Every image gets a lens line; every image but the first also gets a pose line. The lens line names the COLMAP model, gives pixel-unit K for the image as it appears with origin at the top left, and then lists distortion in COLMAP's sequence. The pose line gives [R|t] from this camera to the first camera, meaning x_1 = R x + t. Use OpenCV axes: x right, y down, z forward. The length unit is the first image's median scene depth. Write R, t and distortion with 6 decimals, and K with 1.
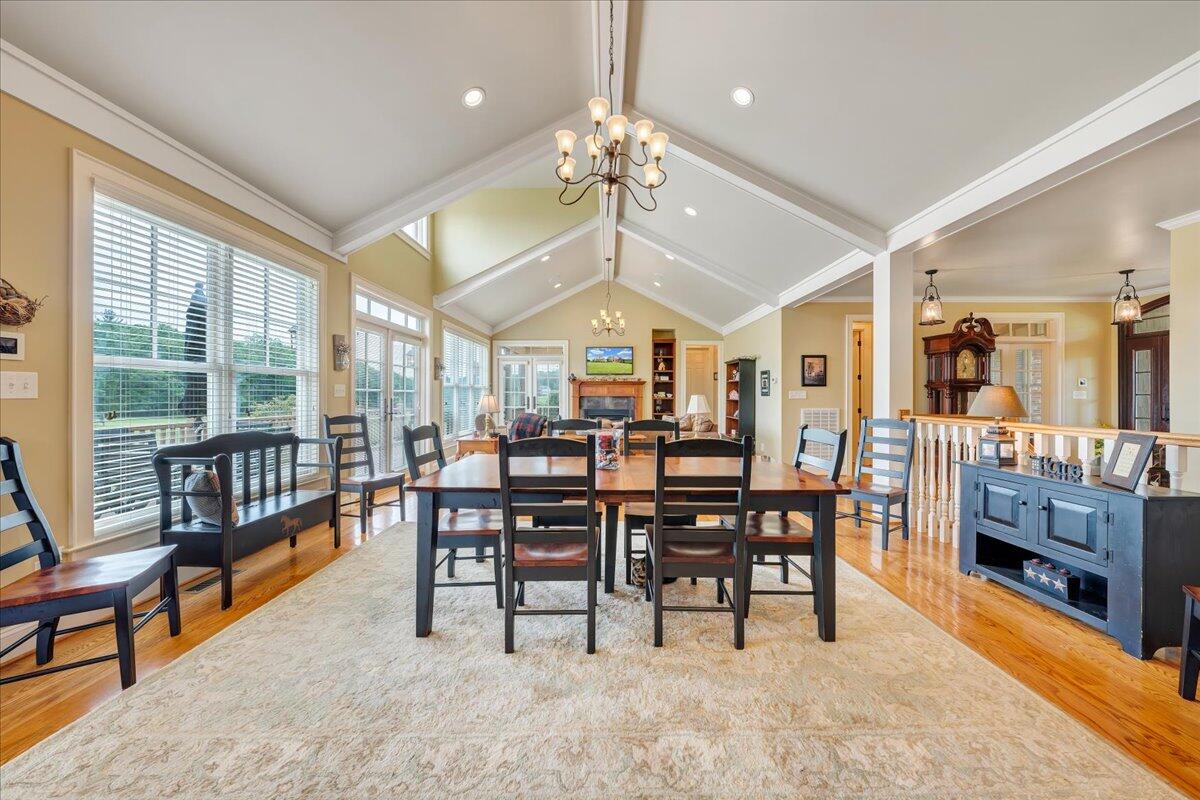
lens RADIAL K [[415.5, 0, 599.3], [0, 415.5, 395.2], [0, 0, 1]] dist [0.013128, -0.000090]
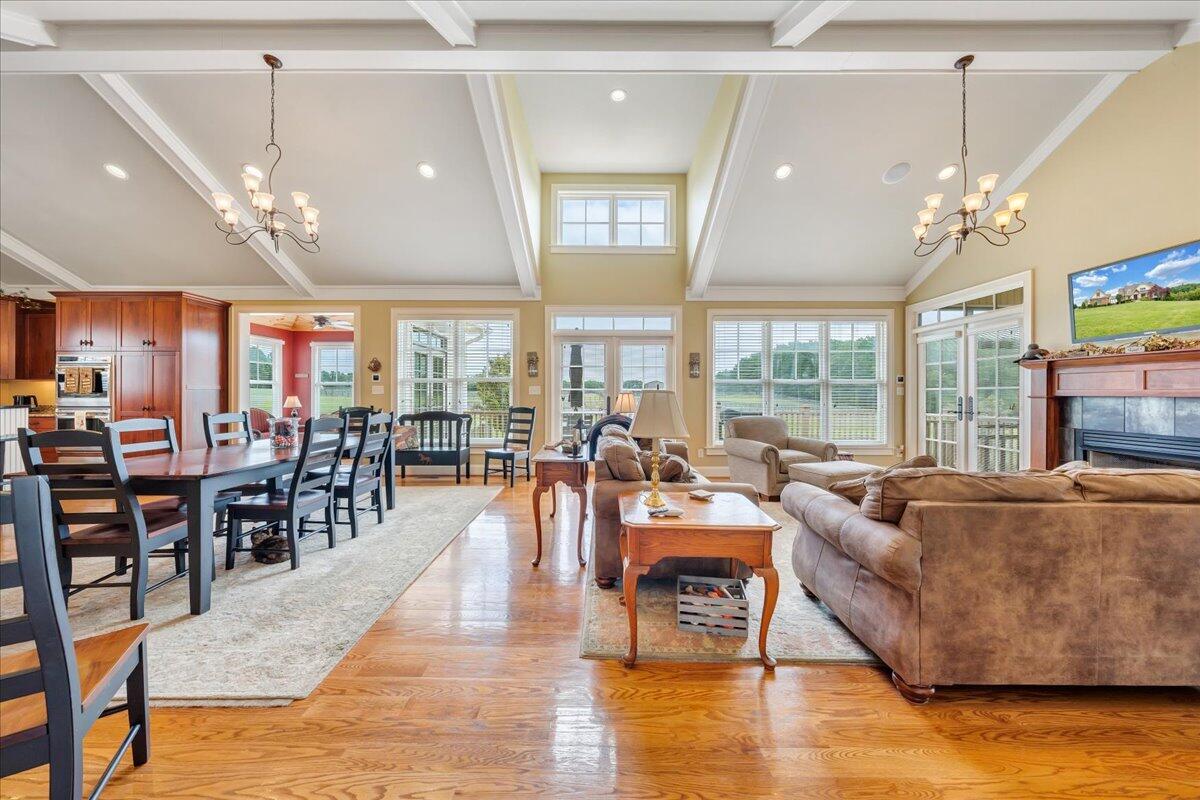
lens RADIAL K [[415.5, 0, 599.3], [0, 415.5, 395.2], [0, 0, 1]] dist [0.013128, -0.000090]
pose [[0.008047, -0.005666, -0.999952, 0.372105], [-0.003268, 0.999978, -0.005693, 0.005919], [0.999962, 0.003314, 0.008028, 0.553357]]
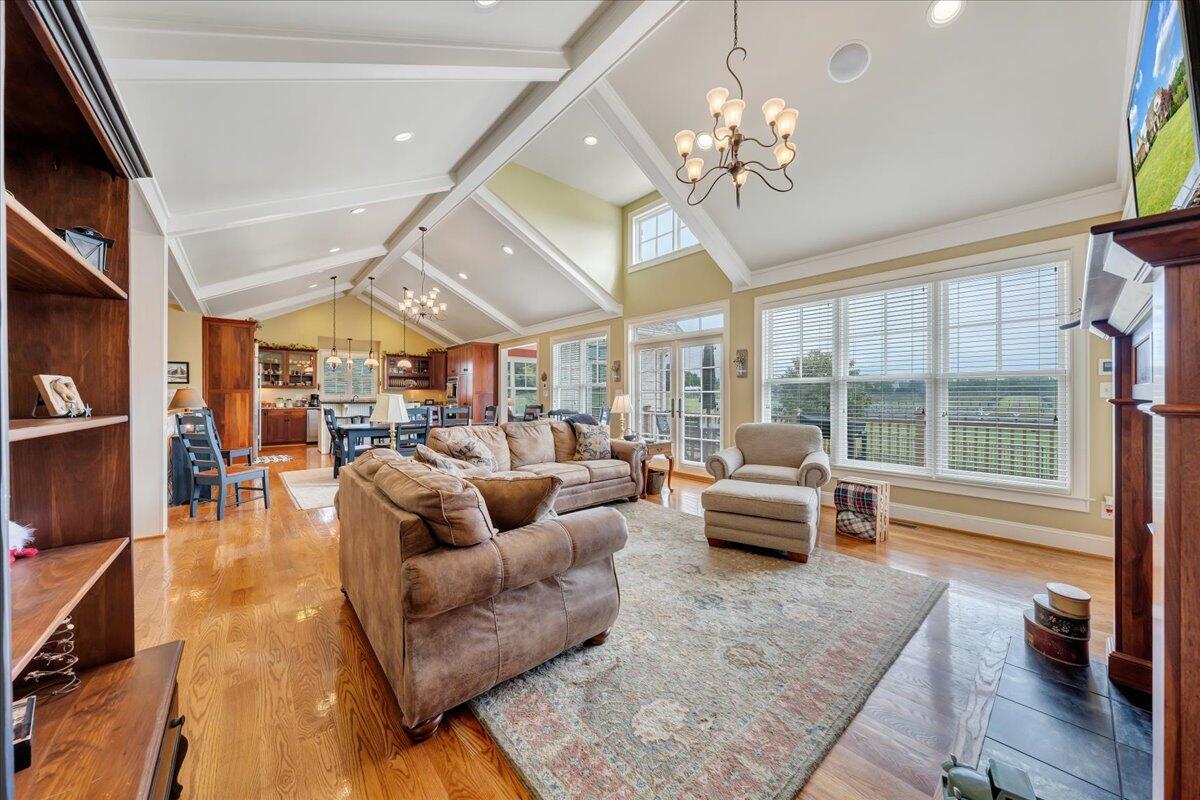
lens RADIAL K [[415.5, 0, 599.3], [0, 415.5, 395.2], [0, 0, 1]] dist [0.013128, -0.000090]
pose [[-0.754339, -0.003457, -0.656476, 0.244616], [-0.003889, 0.999992, -0.000797, -0.001476], [0.656473, 0.001952, -0.754347, 1.011546]]
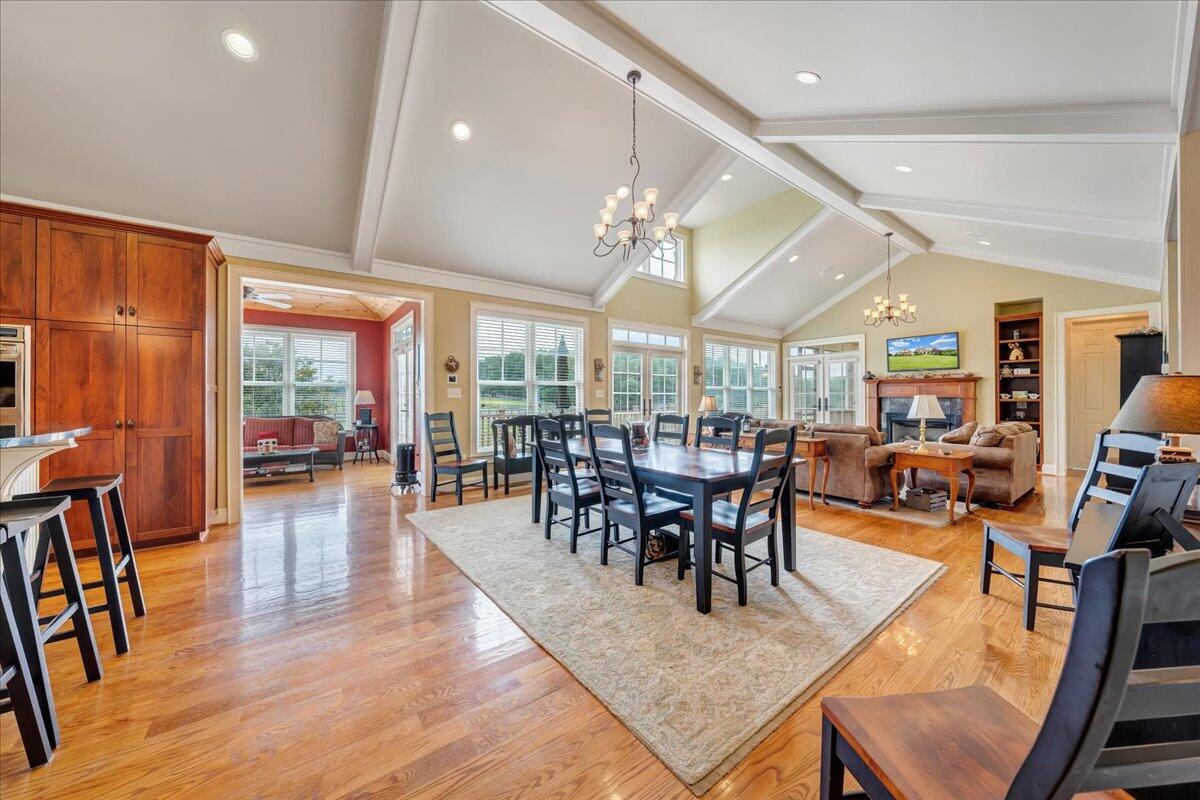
lens RADIAL K [[415.5, 0, 599.3], [0, 415.5, 395.2], [0, 0, 1]] dist [0.013128, -0.000090]
pose [[0.615539, -0.006896, -0.788077, 0.278871], [0.002778, 0.999974, -0.006580, 0.001704], [0.788102, 0.001861, 0.615542, 0.016059]]
